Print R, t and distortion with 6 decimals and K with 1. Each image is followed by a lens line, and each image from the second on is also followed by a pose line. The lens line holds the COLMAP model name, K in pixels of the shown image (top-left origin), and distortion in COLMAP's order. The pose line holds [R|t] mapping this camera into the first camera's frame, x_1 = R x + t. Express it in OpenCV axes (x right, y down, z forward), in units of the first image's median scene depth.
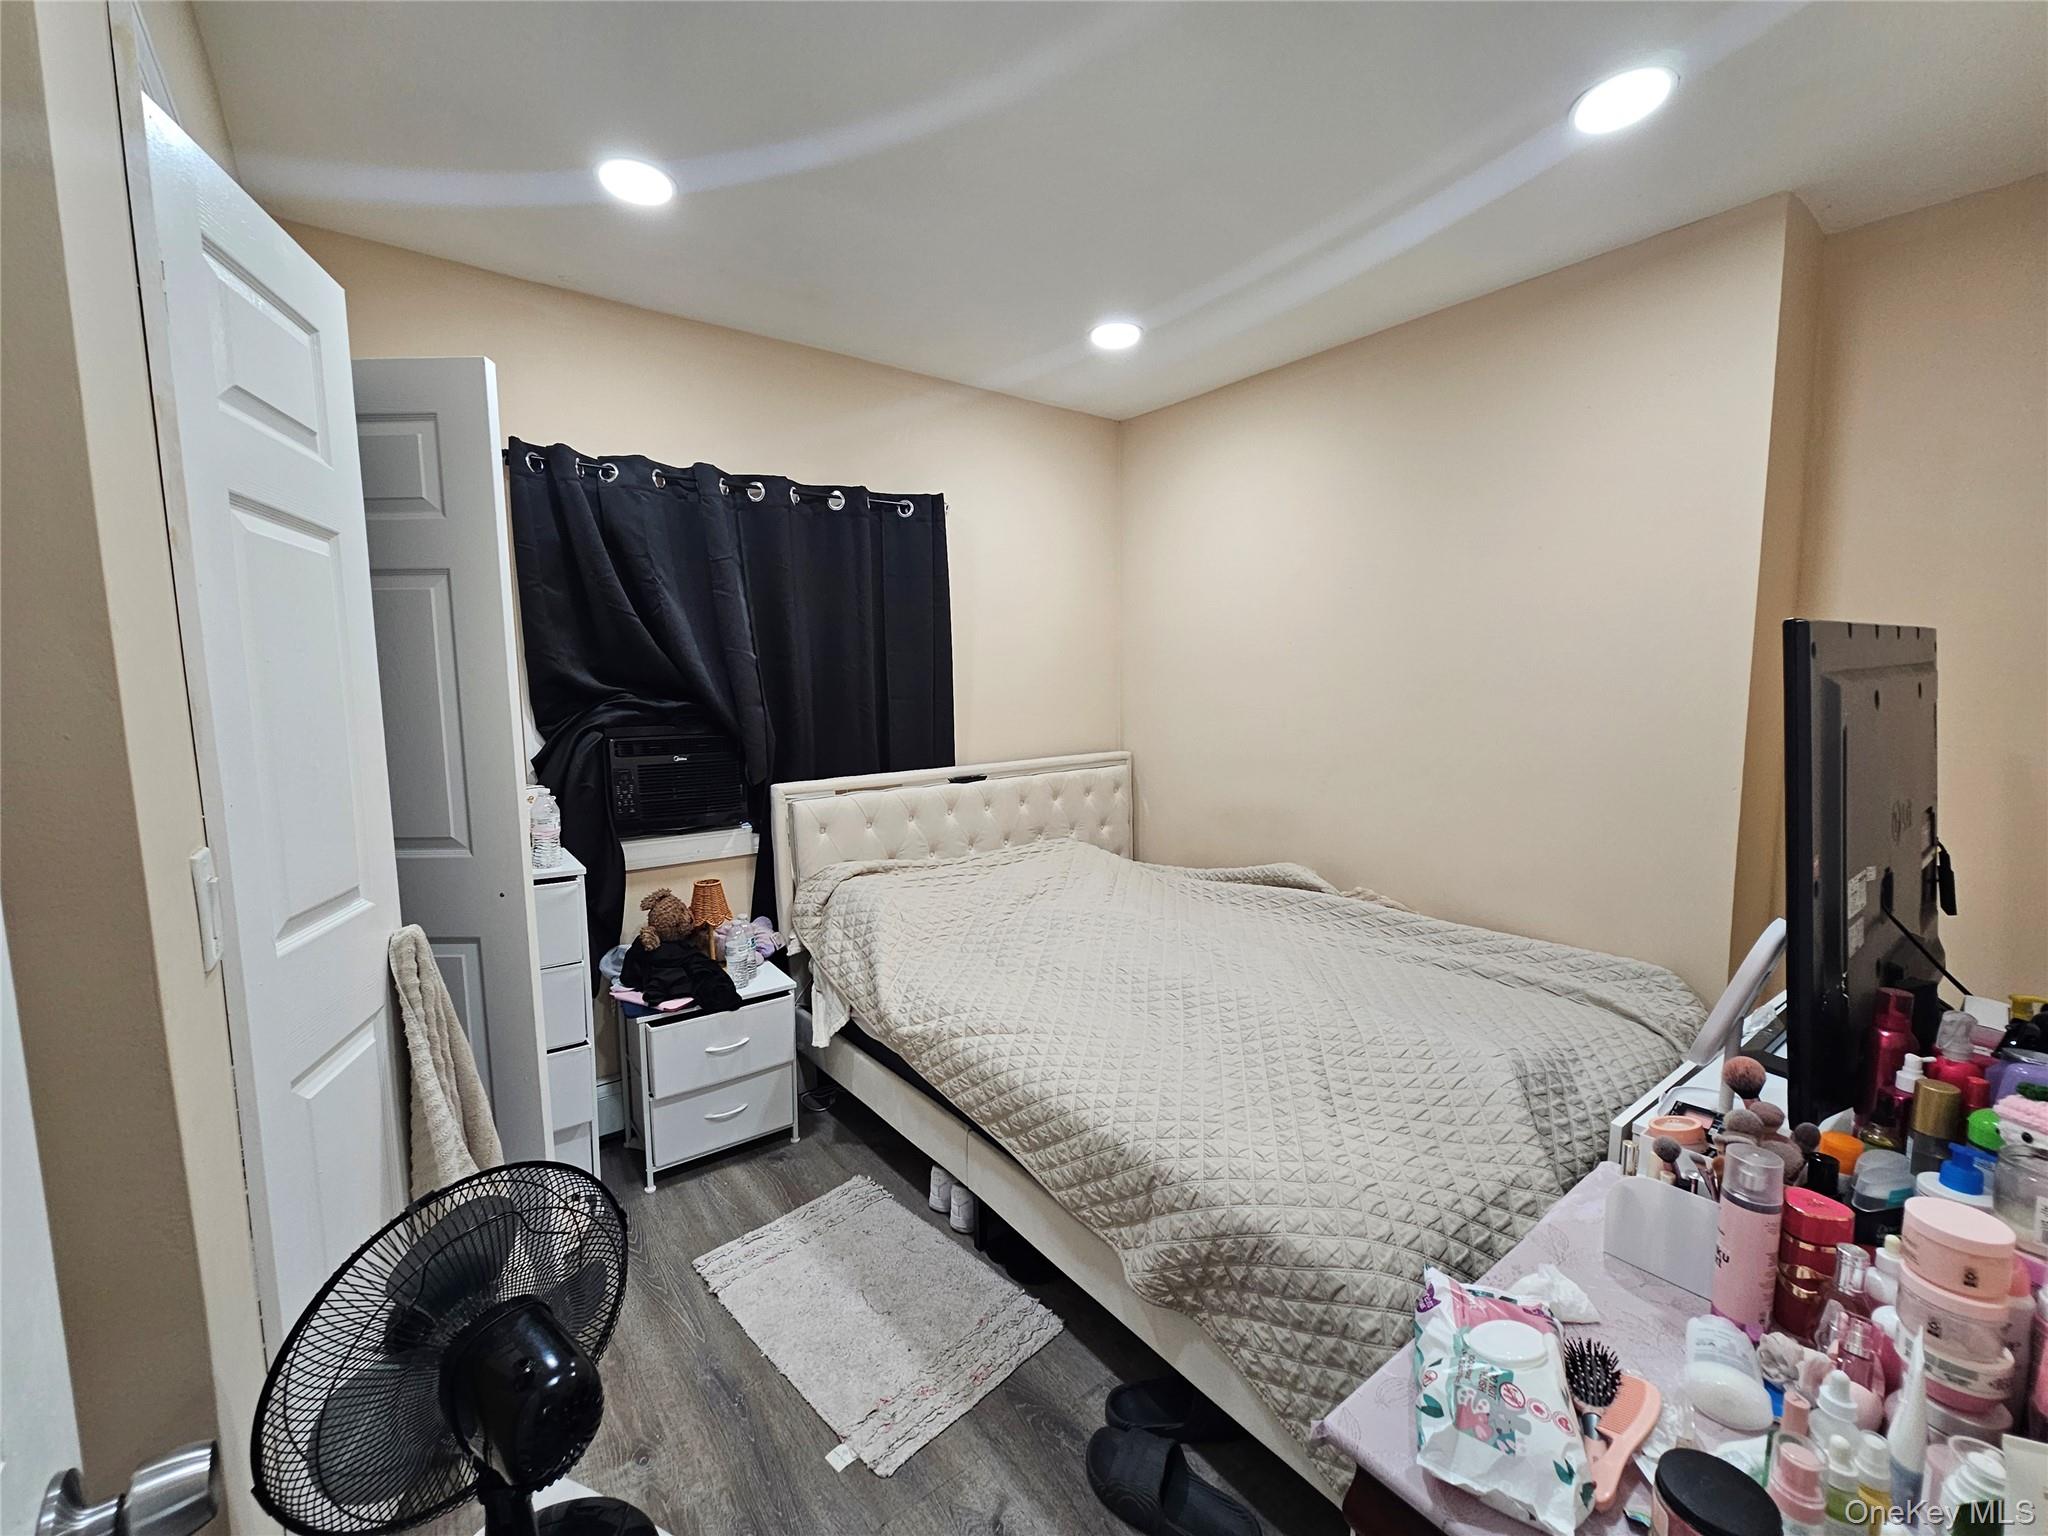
lens RADIAL K [[830.3, 0, 1023.9], [0, 830.3, 764.0], [0, 0, 1]] dist [0.004910, 0.000287]
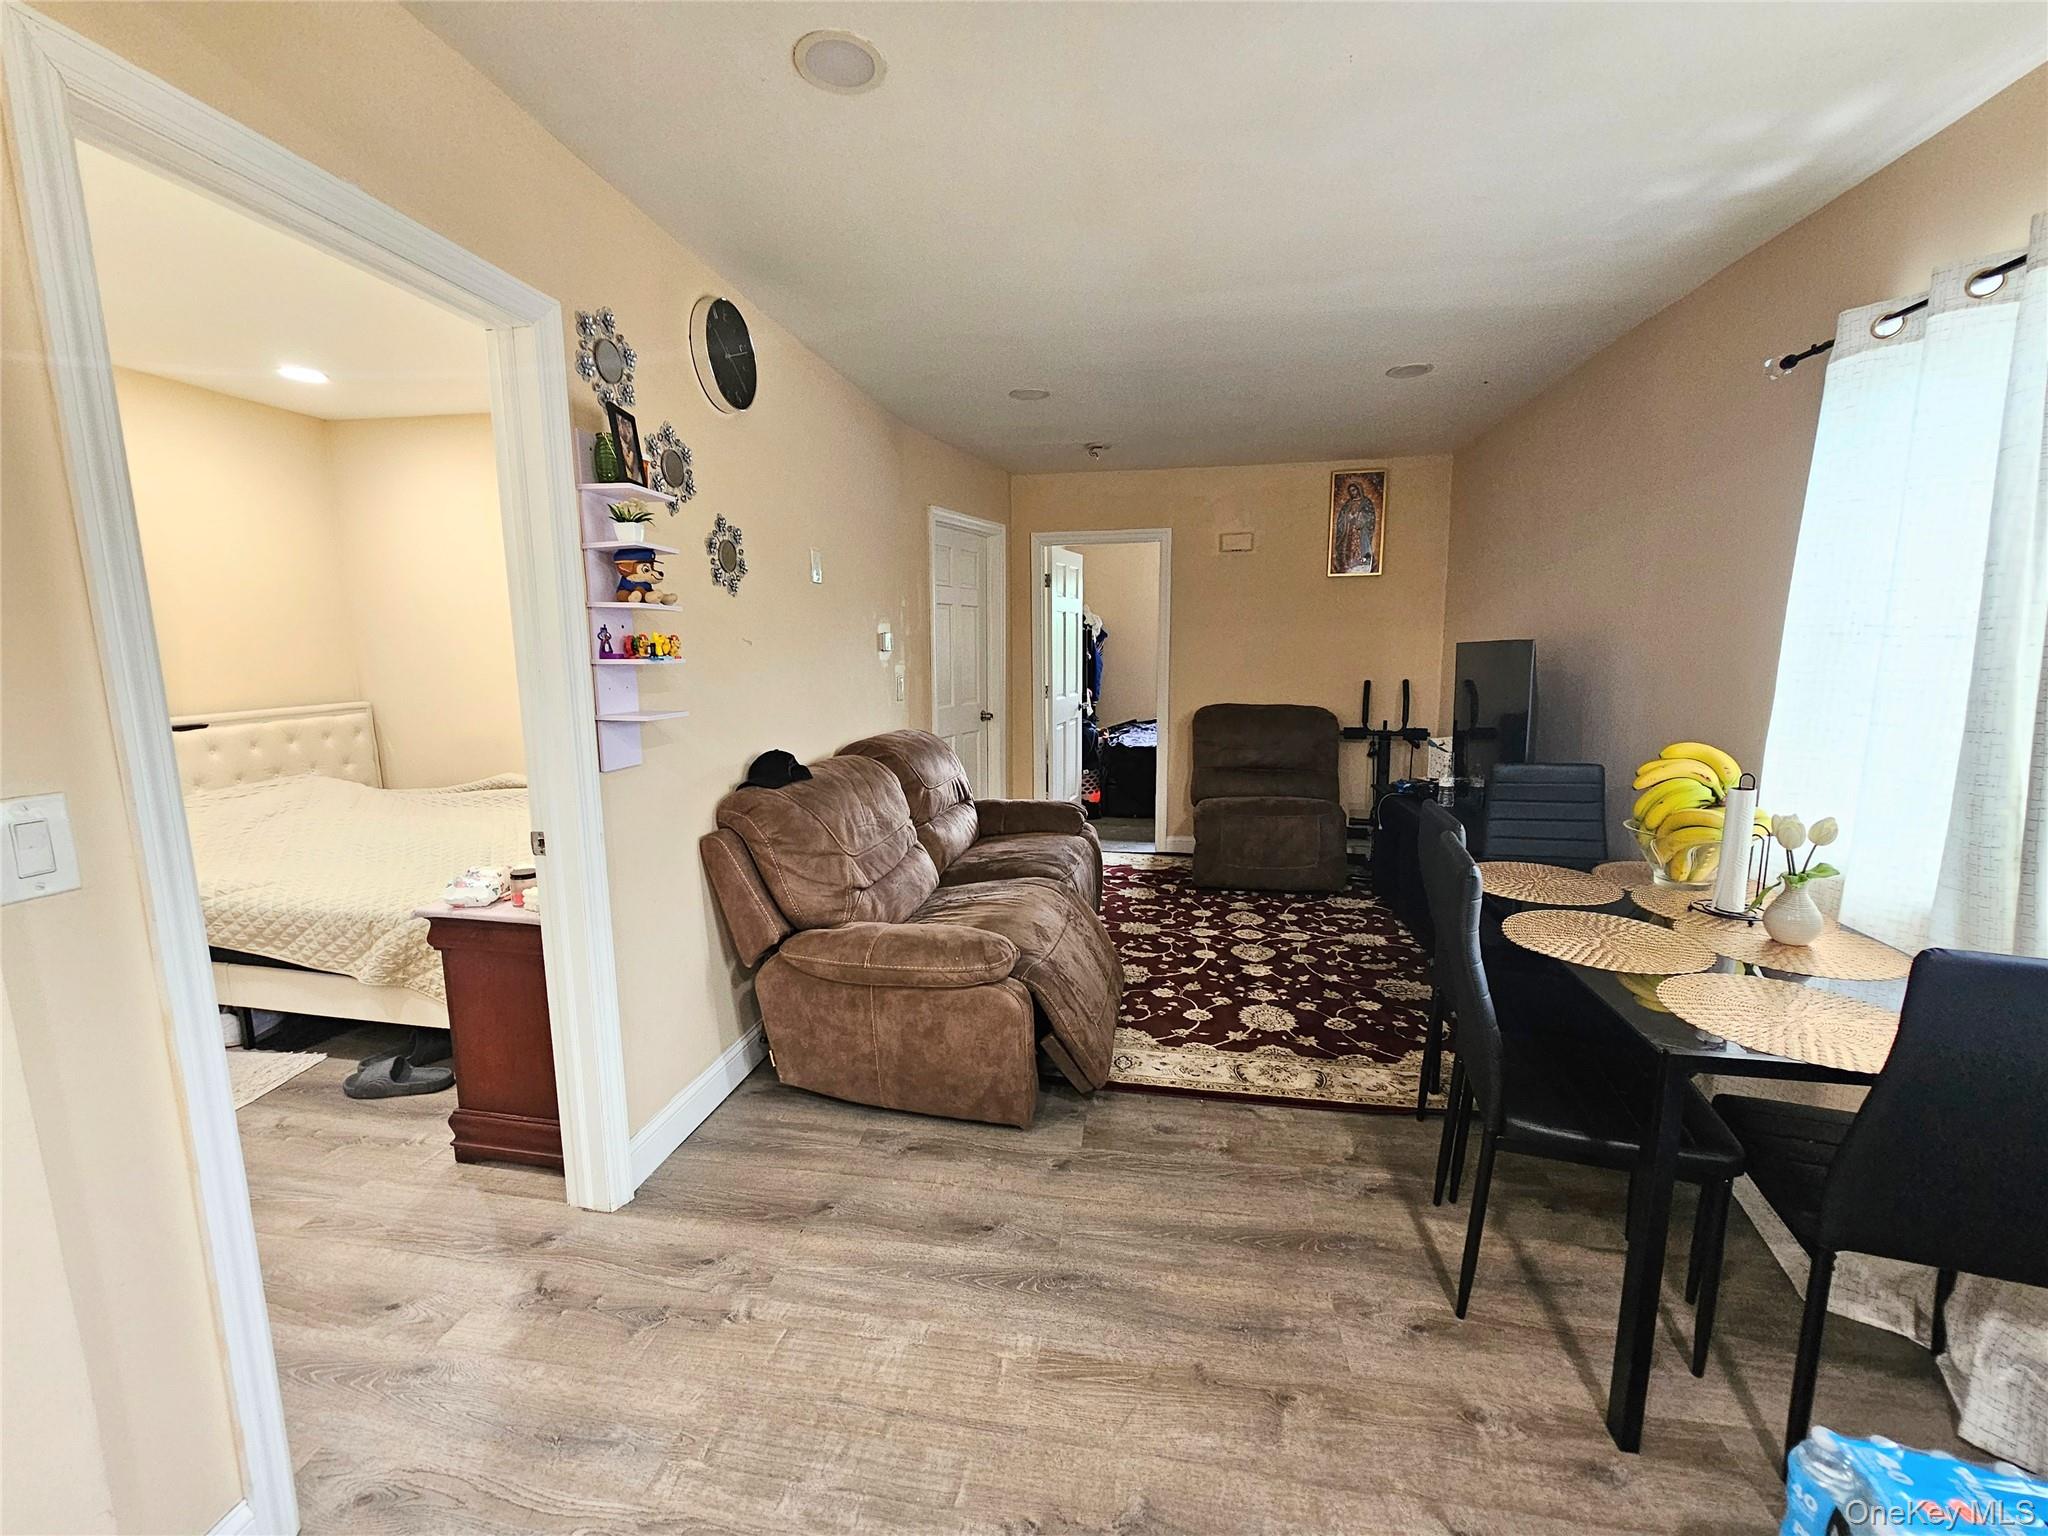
lens RADIAL K [[830.3, 0, 1005.5], [0, 830.3, 779.7], [0, 0, 1]] dist [0.004910, 0.000287]
pose [[0.744855, -0.094844, 0.660451, 0.009649], [0.053508, 0.995148, 0.082562, 0.072463], [-0.665077, -0.026157, 0.746316, -0.804830]]
